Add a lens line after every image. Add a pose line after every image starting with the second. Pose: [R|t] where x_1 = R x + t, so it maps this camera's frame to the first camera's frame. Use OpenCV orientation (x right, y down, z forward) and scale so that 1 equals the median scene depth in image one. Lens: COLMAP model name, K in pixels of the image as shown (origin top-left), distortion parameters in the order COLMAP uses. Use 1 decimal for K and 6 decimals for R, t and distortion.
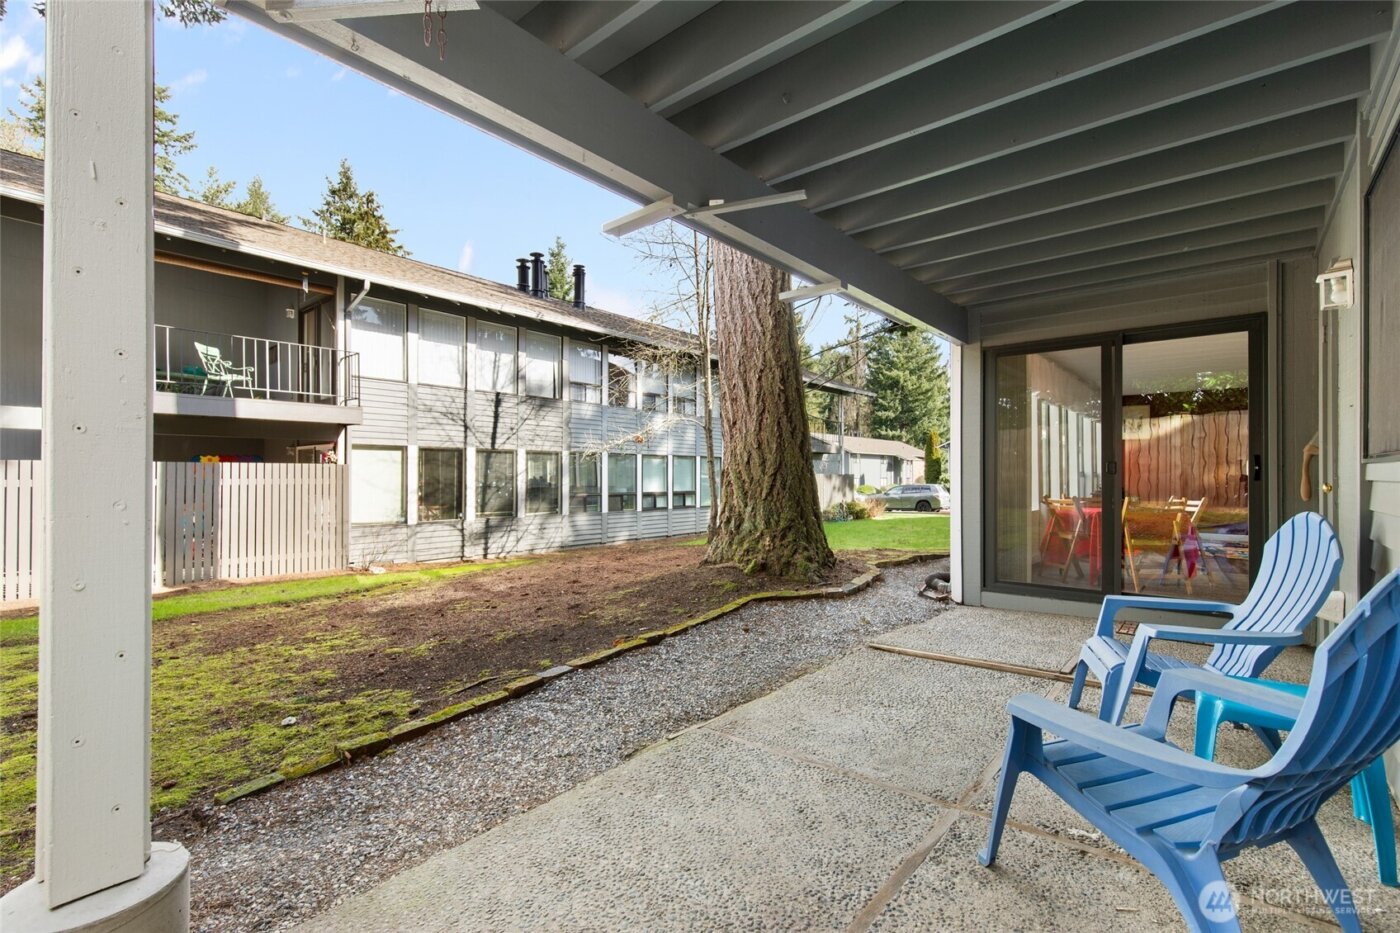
lens RADIAL K [[628.7, 0, 702.4], [0, 628.7, 474.0], [0, 0, 1]] dist [0.001552, 0.000146]
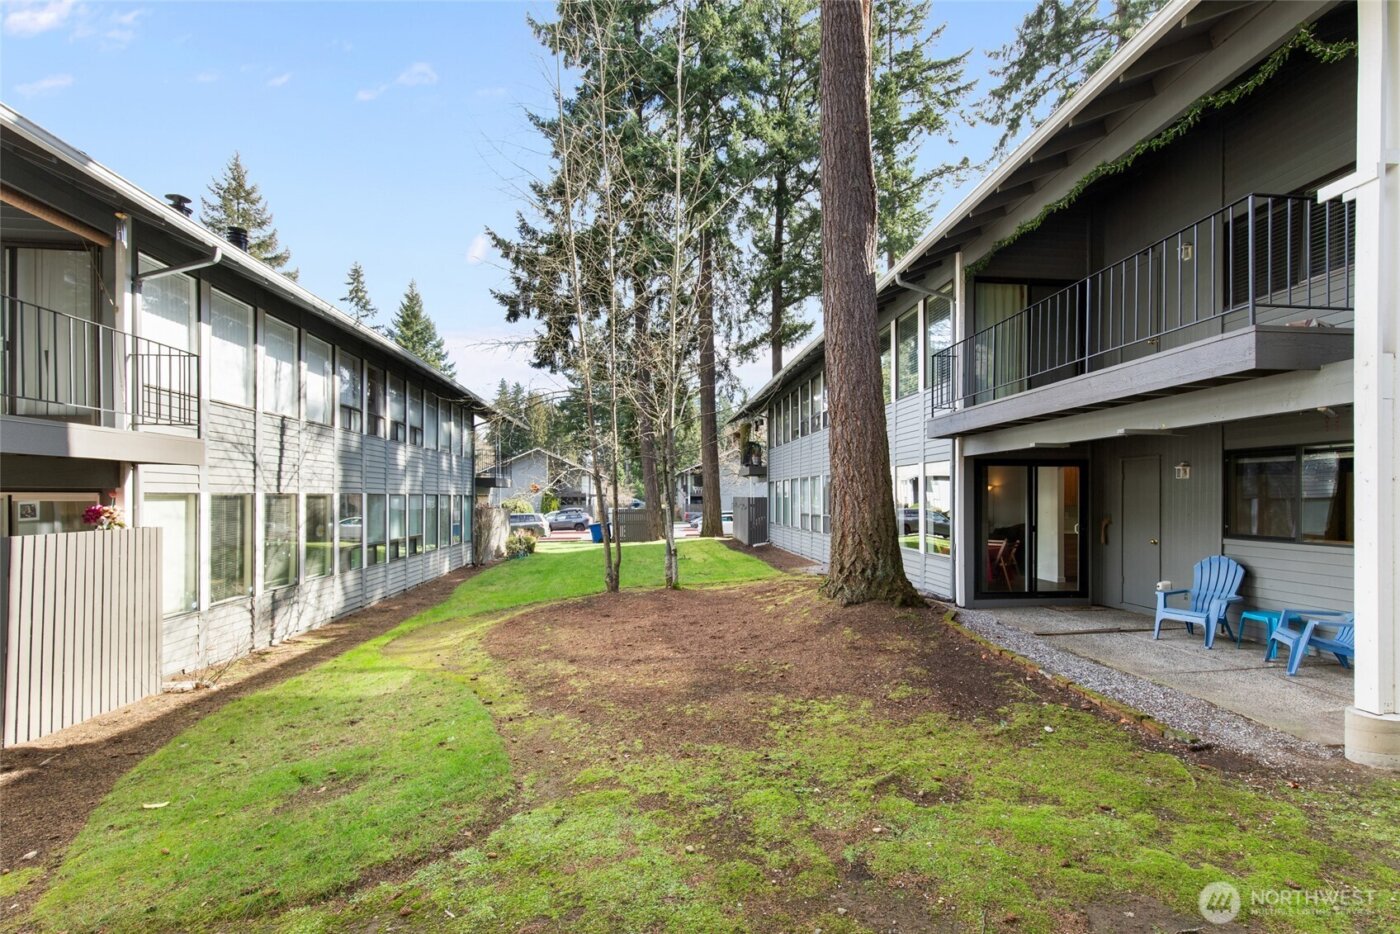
lens RADIAL K [[664.1, 0, 705.2], [0, 664.1, 493.6], [0, 0, 1]] dist [0.029670, 0.000140]
pose [[0.688688, 0.002386, 0.725054, -0.598211], [-0.003582, 0.999994, 0.000111, -0.044837], [-0.725049, -0.002673, 0.688692, 0.117853]]
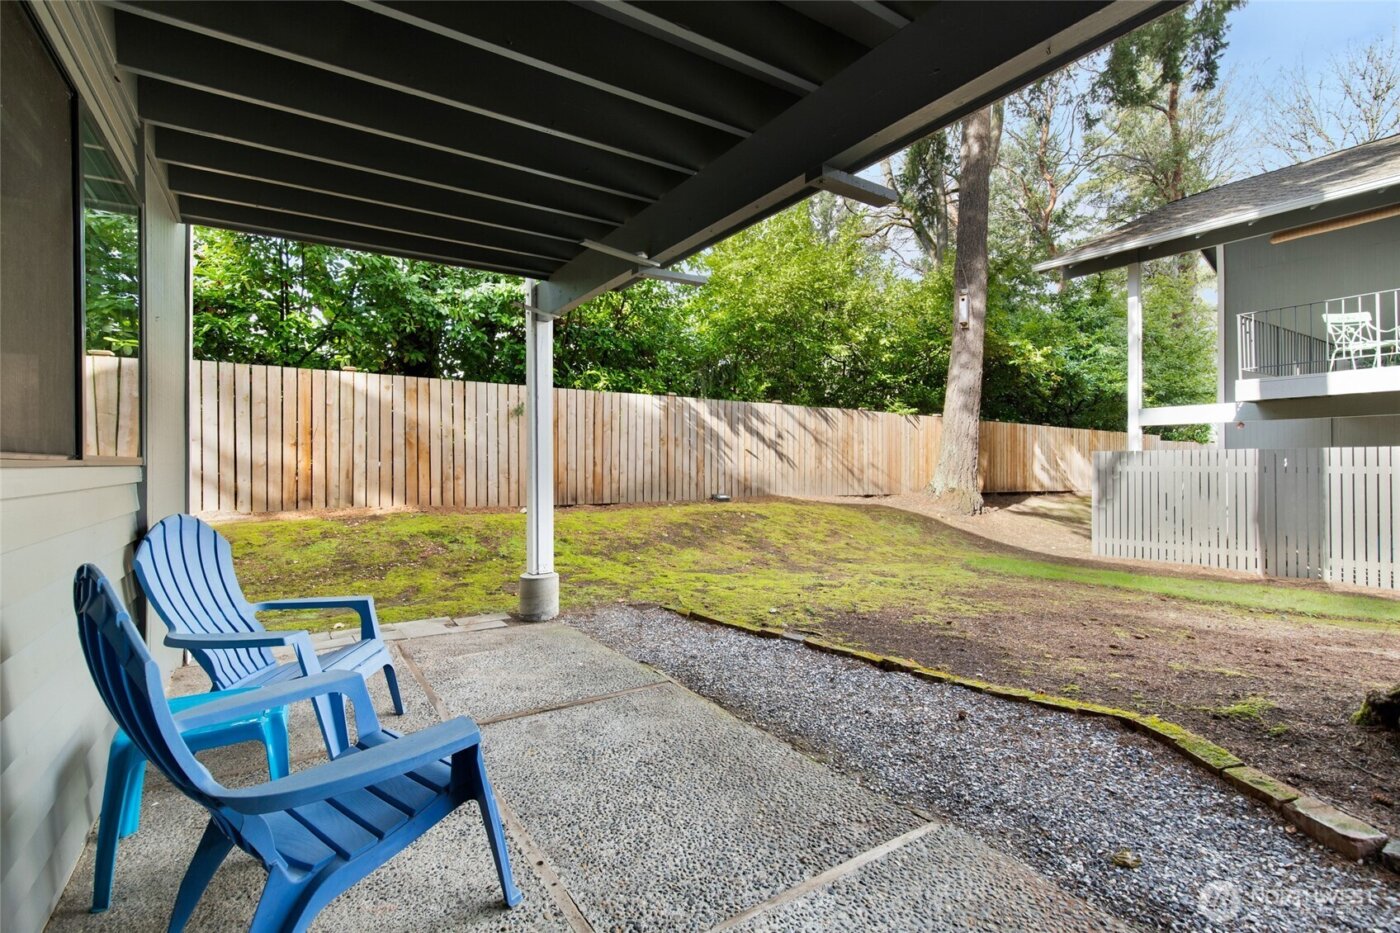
lens RADIAL K [[640.6, 0, 700.0], [0, 640.6, 466.5], [0, 0, 1]] dist [0.014729, -0.000042]
pose [[-0.293919, 0.005827, -0.955813, 0.270275], [0.009530, 0.999950, 0.003165, -0.002737], [0.955783, -0.008179, -0.293960, 0.333466]]
